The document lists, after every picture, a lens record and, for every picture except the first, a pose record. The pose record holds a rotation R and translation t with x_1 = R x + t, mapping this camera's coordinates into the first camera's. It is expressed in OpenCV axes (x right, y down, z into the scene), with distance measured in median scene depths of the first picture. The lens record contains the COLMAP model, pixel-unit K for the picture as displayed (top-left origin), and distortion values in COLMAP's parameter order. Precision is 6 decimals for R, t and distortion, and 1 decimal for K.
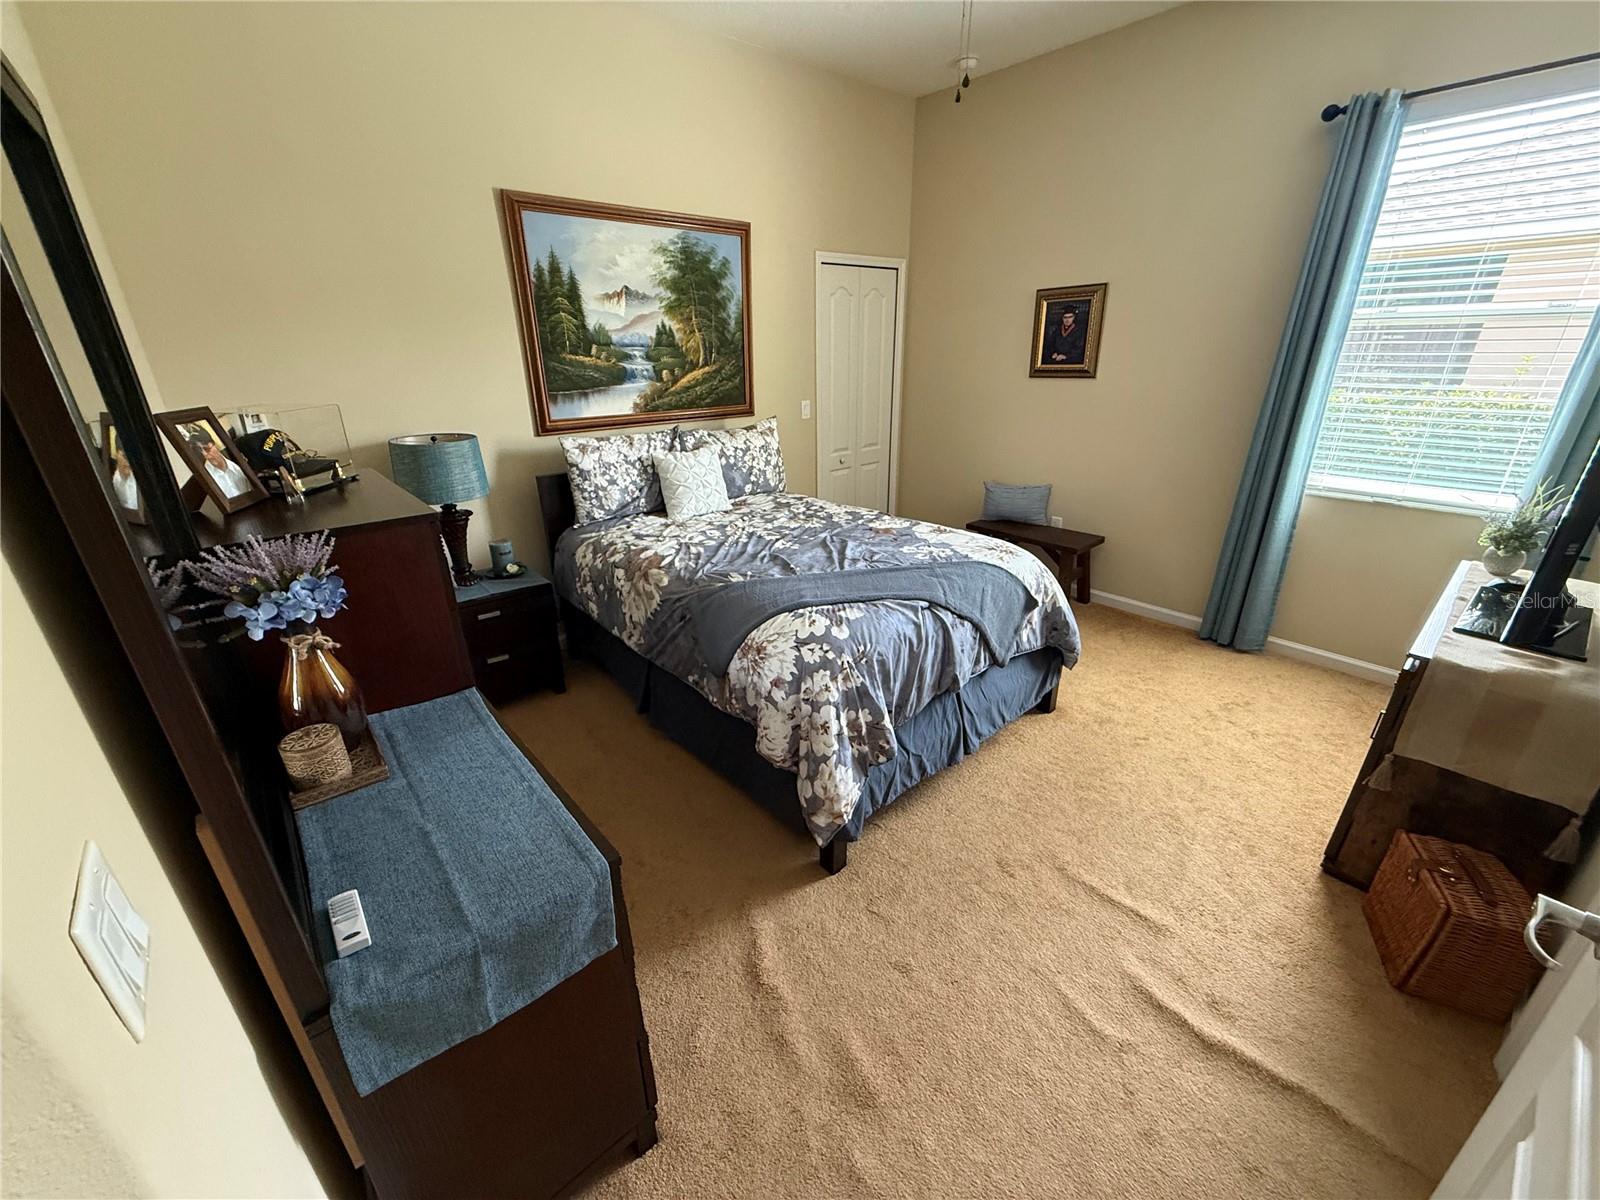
lens RADIAL K [[639.0, 0, 795.7], [0, 639.0, 605.8], [0, 0, 1]] dist [0.000045, -0.000168]
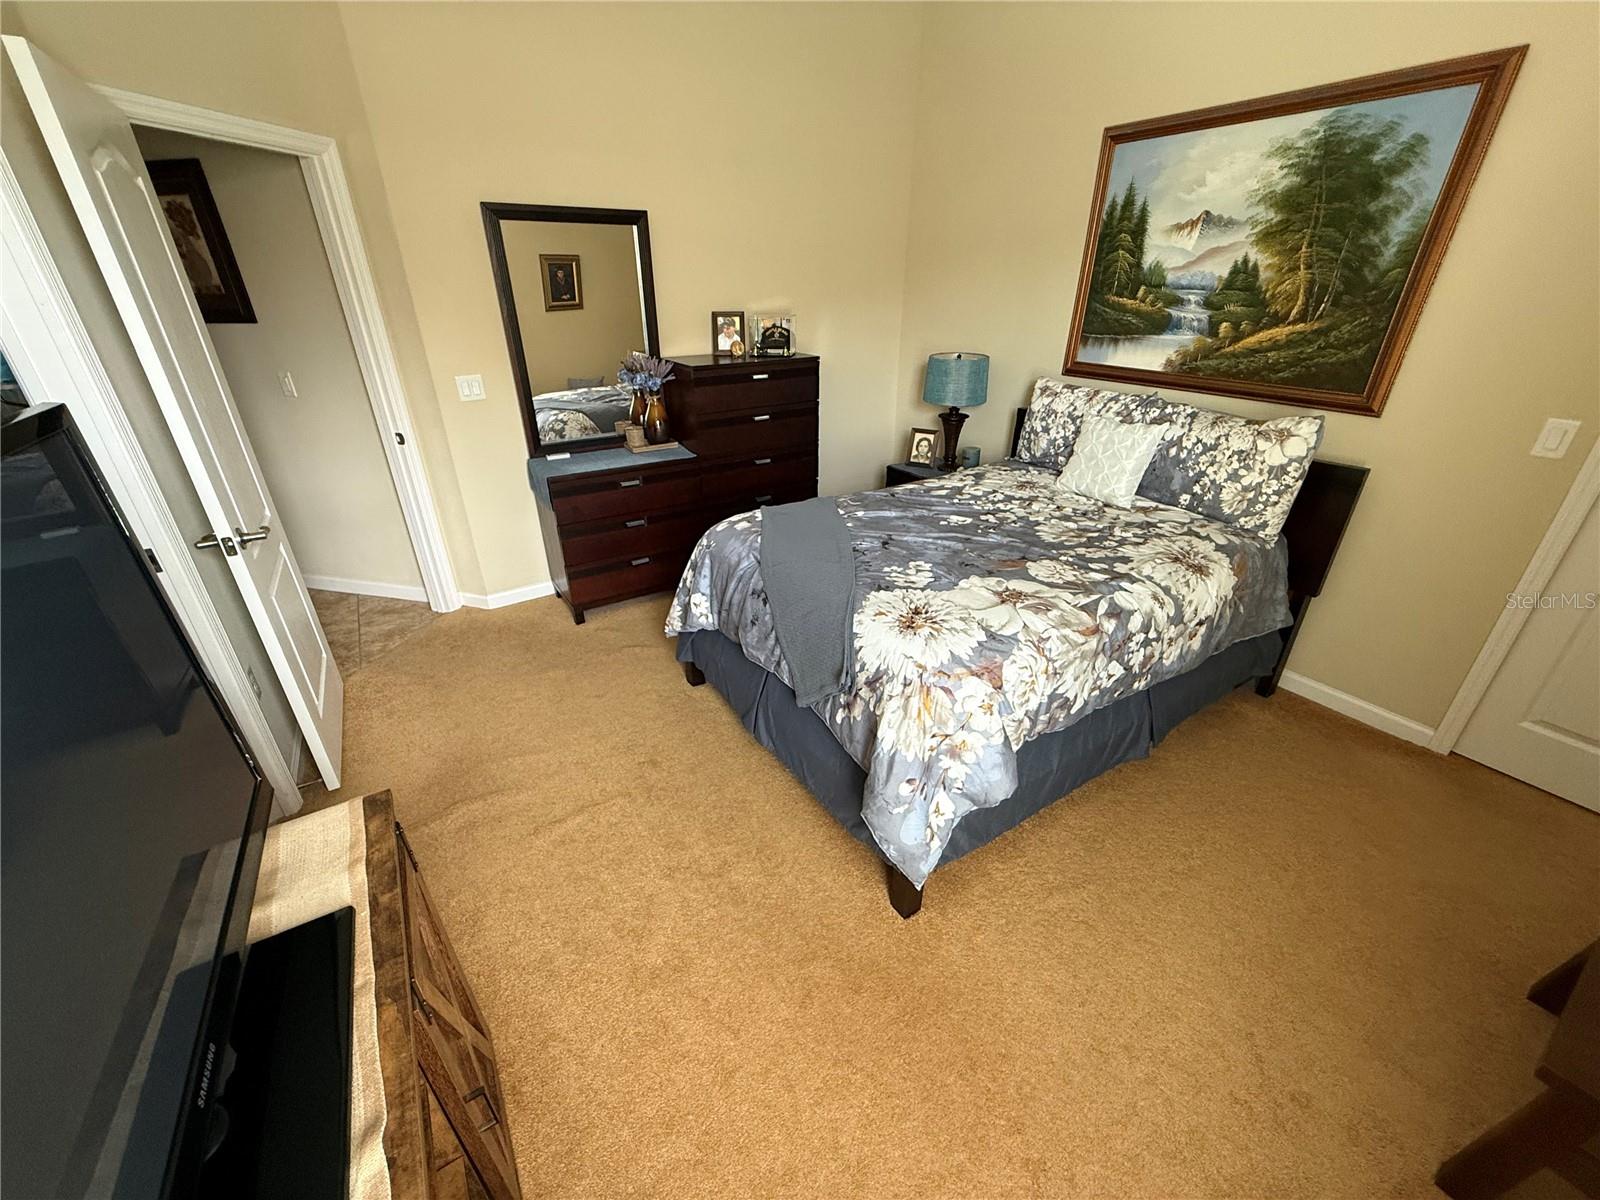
lens RADIAL K [[639.0, 0, 798.7], [0, 639.0, 602.0], [0, 0, 1]] dist [0.000045, -0.000168]
pose [[-0.146037, 0.455624, -0.878112, 0.709994], [-0.375270, 0.795771, 0.475311, -0.288790], [0.915339, 0.398942, 0.054770, 0.659841]]
